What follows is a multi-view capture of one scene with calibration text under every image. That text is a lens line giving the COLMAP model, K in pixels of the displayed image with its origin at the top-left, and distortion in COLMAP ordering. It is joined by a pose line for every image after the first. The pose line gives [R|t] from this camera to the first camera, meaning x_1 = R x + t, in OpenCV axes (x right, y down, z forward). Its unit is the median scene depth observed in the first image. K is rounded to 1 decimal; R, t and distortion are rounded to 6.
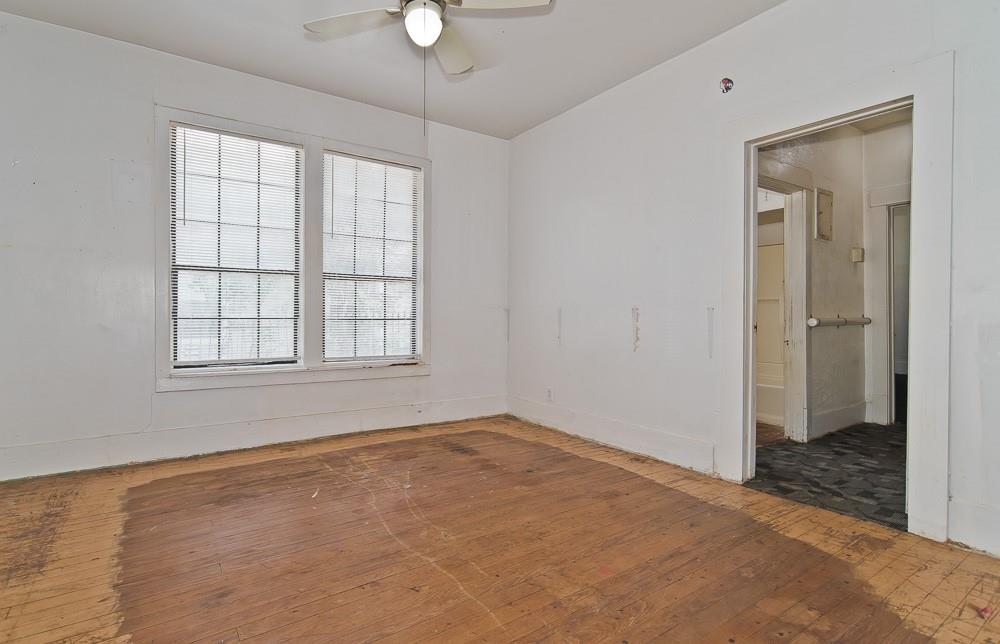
lens RADIAL K [[489.0, 0, 499.6], [0, 489.0, 315.7], [0, 0, 1]] dist [-0.018454, 0.004677]
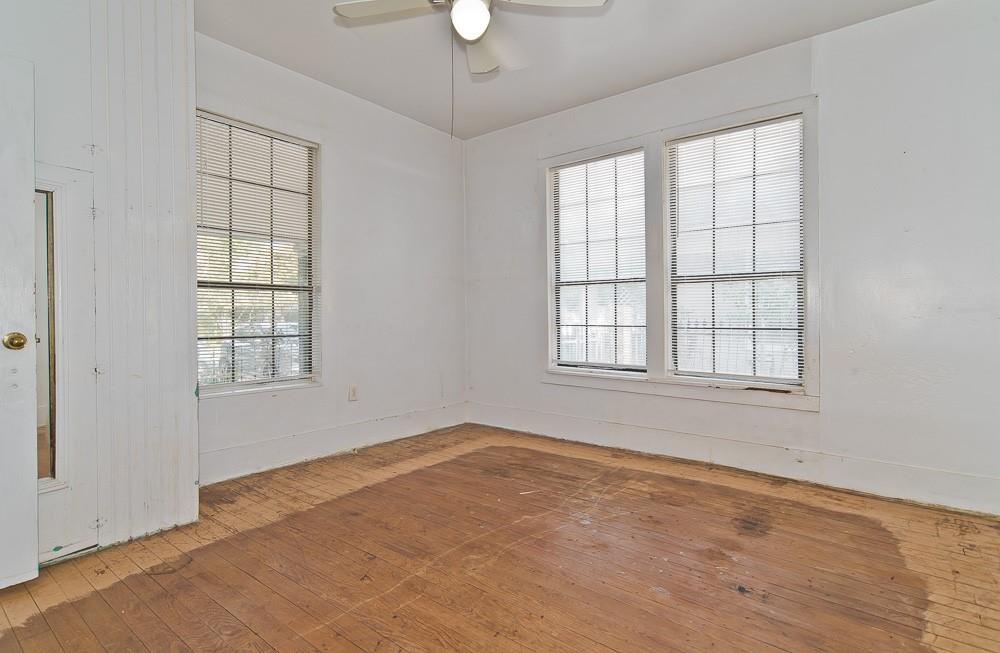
lens RADIAL K [[489.0, 0, 499.3], [0, 489.0, 326.0], [0, 0, 1]] dist [-0.018454, 0.004677]
pose [[0.290522, 0.011331, -0.956801, 0.482564], [-0.001936, 0.999935, 0.011255, -0.006453], [0.956866, -0.001418, 0.290525, 0.494416]]
